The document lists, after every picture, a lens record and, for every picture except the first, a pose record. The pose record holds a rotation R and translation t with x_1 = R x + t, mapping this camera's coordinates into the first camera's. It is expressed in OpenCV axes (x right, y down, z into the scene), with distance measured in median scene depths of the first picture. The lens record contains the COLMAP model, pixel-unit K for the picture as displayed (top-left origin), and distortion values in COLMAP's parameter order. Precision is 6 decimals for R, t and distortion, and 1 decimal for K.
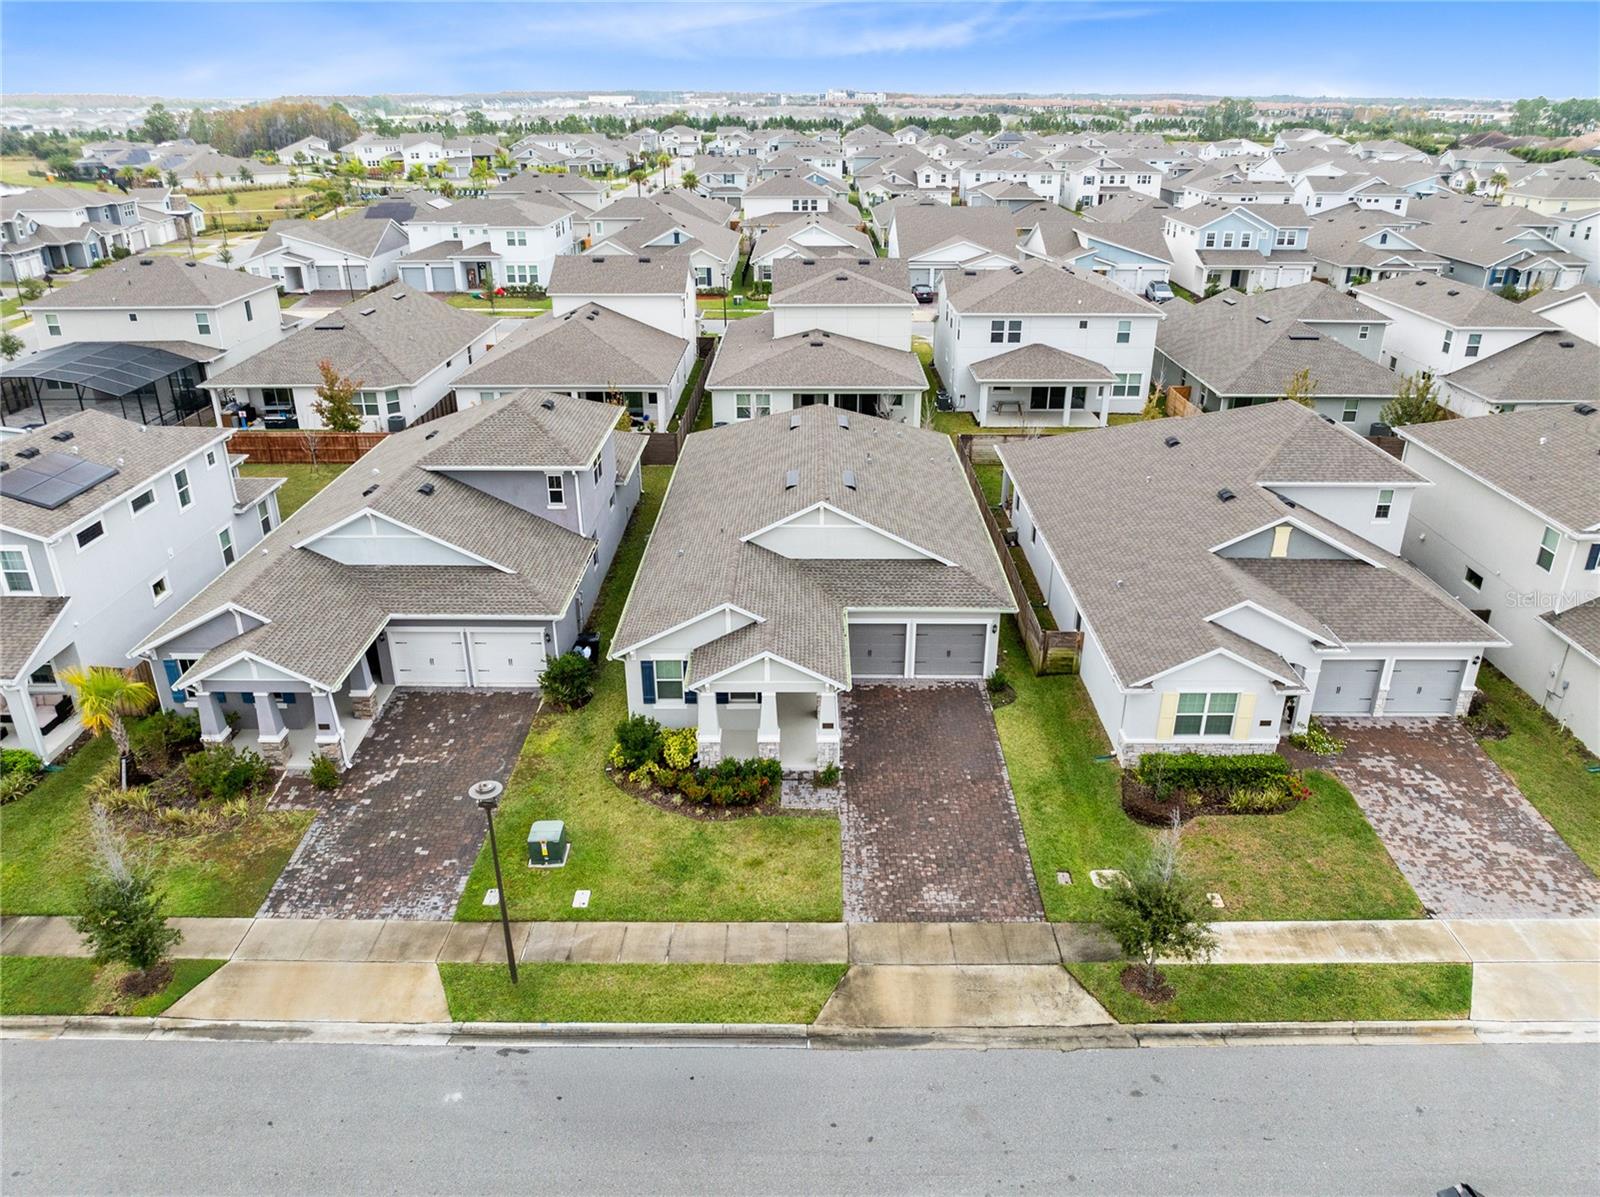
lens RADIAL K [[1127.3, 0, 801.5], [0, 1127.3, 598.8], [0, 0, 1]] dist [-0.034290, 0.027950]
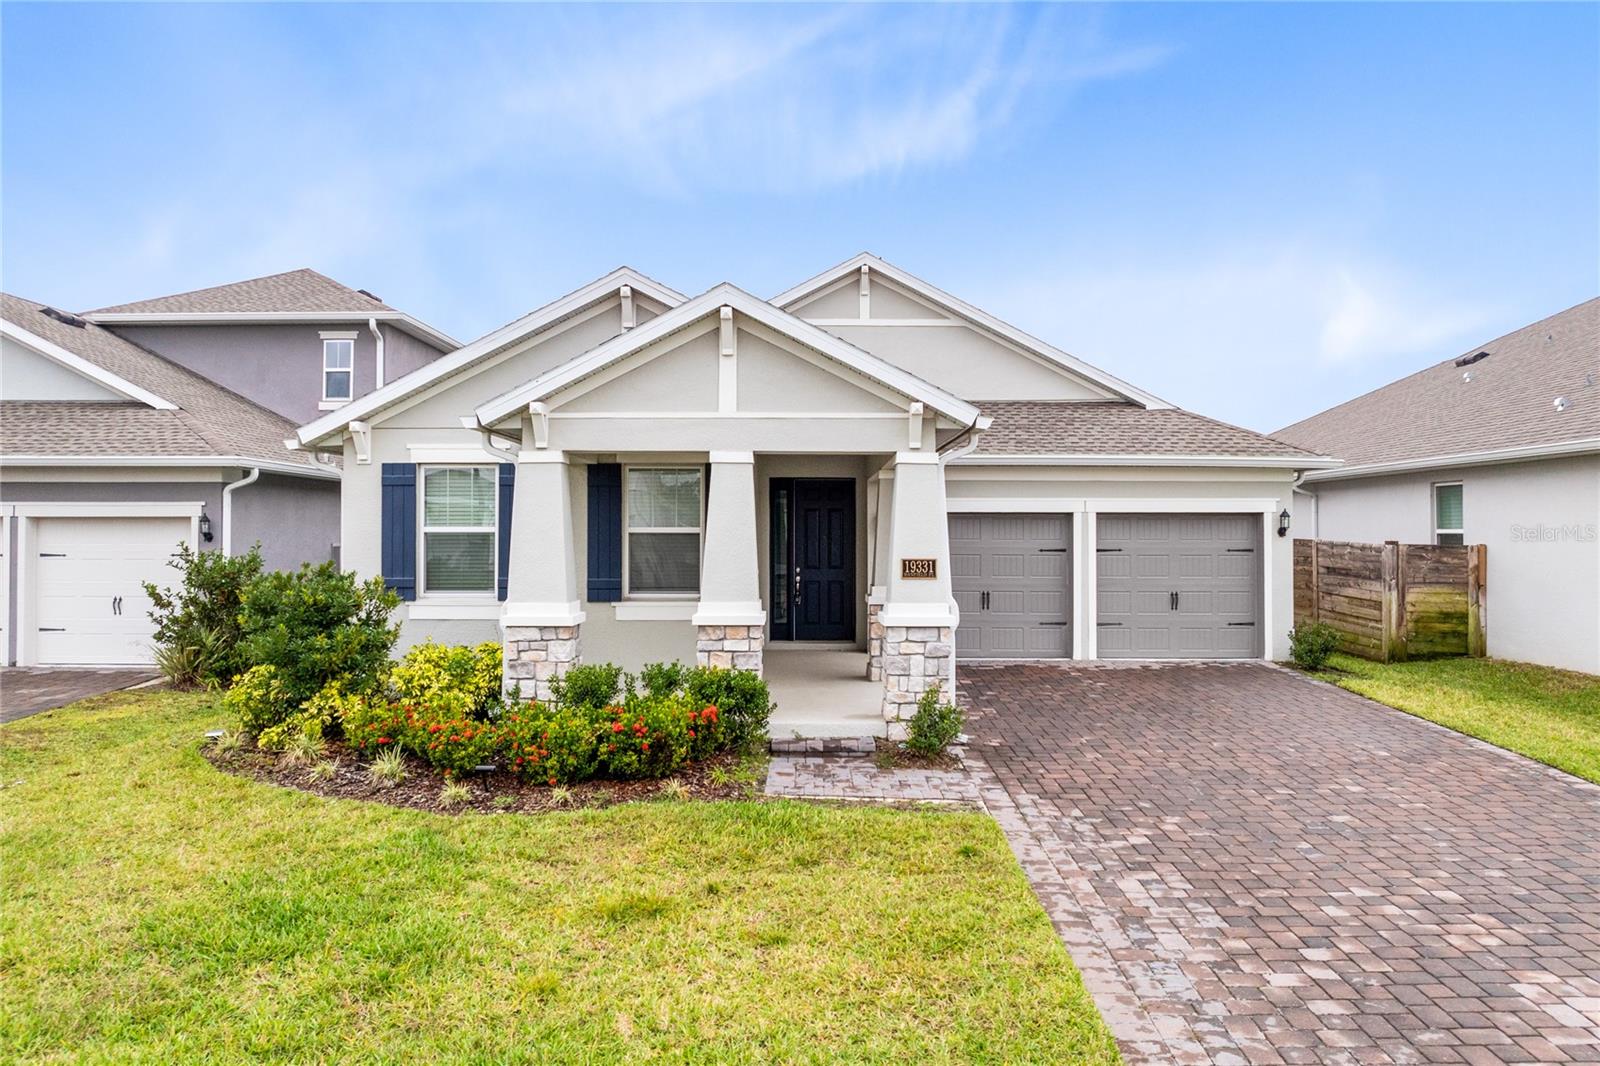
lens RADIAL K [[1106.6, 0, 796.1], [0, 1106.6, 533.2], [0, 0, 1]] dist [-0.033829, -0.000968]
pose [[0.999970, -0.005866, -0.005150, -0.008911], [0.002953, 0.894967, -0.446122, 0.241262], [0.007226, 0.446093, 0.894958, 0.719201]]
